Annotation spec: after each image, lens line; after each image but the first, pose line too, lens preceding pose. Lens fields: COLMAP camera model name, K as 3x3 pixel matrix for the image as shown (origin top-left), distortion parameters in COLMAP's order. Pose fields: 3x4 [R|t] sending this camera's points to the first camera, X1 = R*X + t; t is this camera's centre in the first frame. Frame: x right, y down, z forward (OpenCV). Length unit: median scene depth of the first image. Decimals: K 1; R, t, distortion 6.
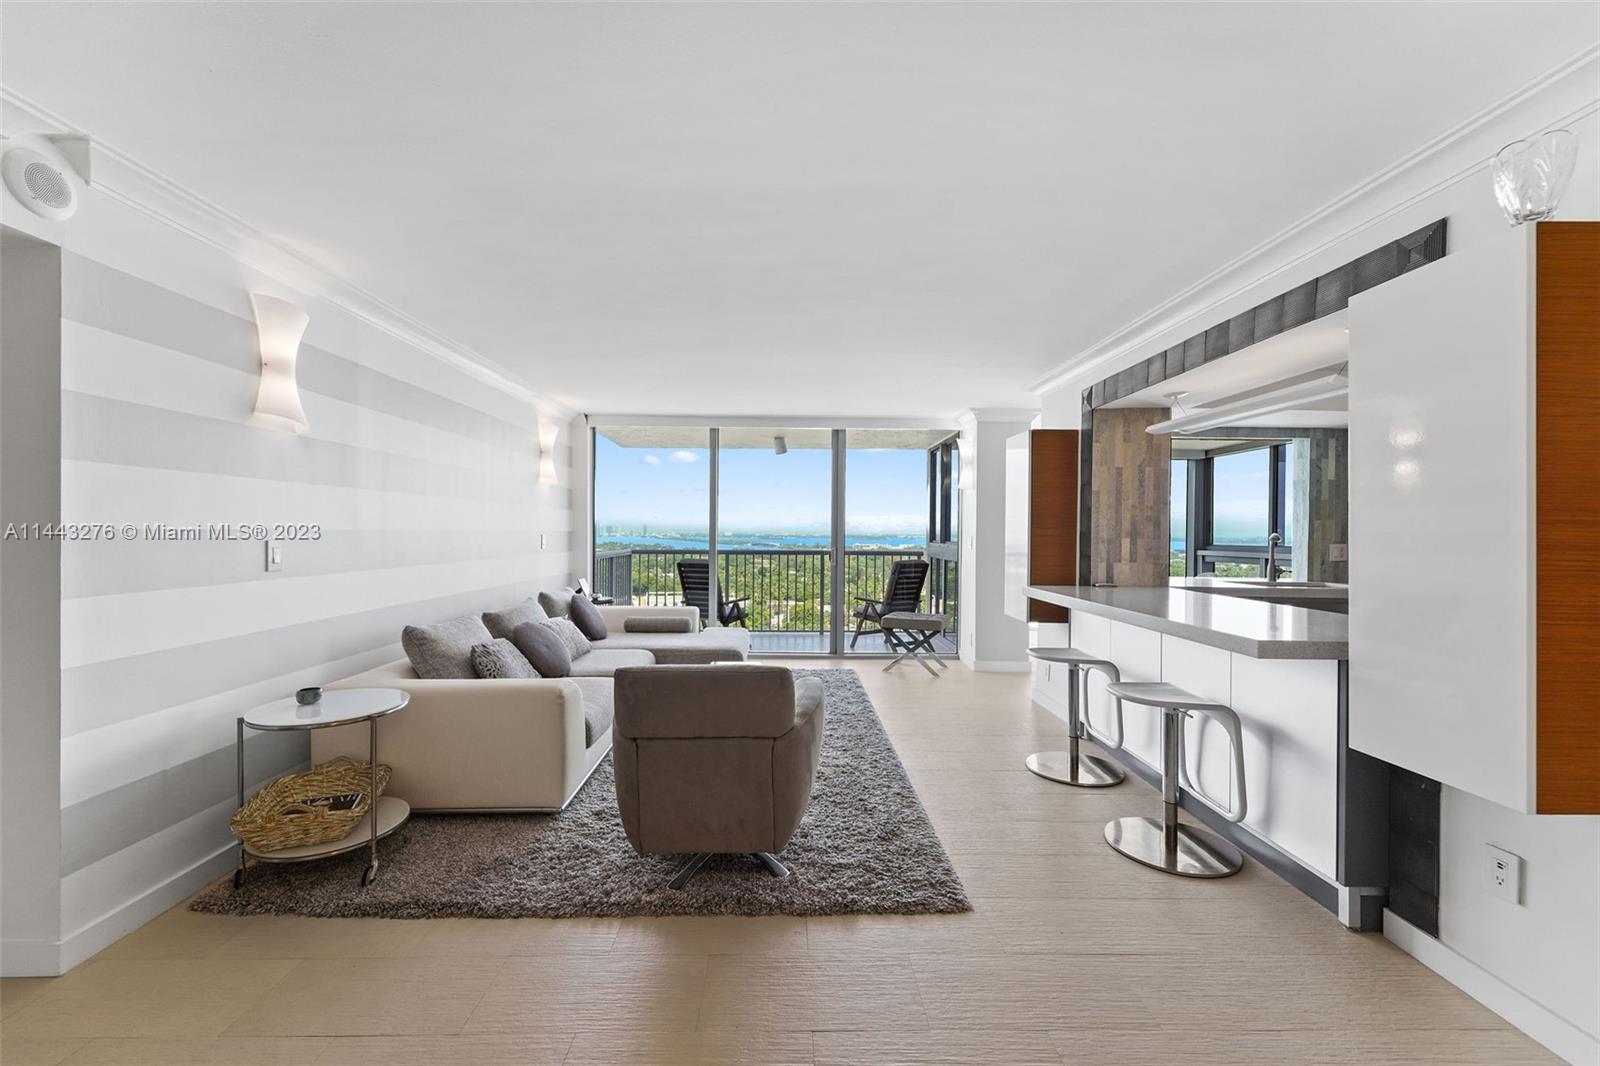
lens RADIAL K [[652.6, 0, 800.5], [0, 652.6, 529.7], [0, 0, 1]] dist [0.034068, -0.011917]
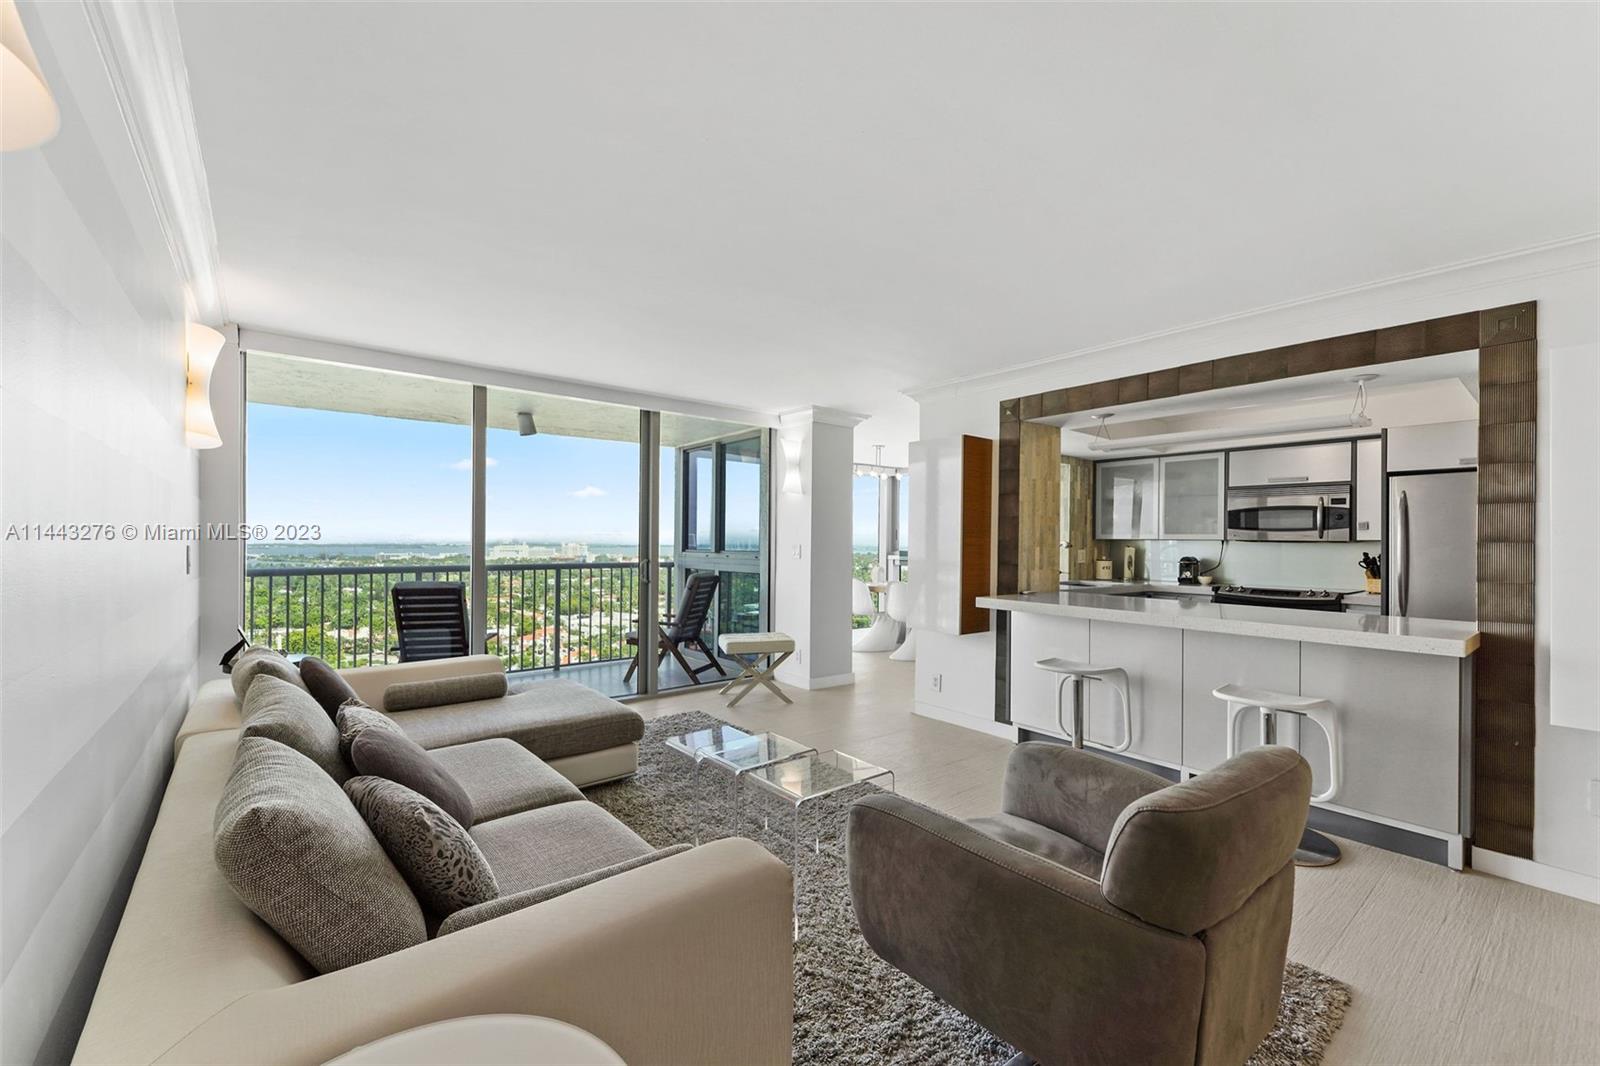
lens RADIAL K [[647.1, 0, 798.4], [0, 647.1, 531.5], [0, 0, 1]] dist [0.022200, -0.011605]
pose [[0.787006, 0.008791, 0.616883, -0.425598], [-0.003808, 0.999949, -0.009392, -0.000137], [-0.616934, 0.005042, 0.786999, 0.399852]]
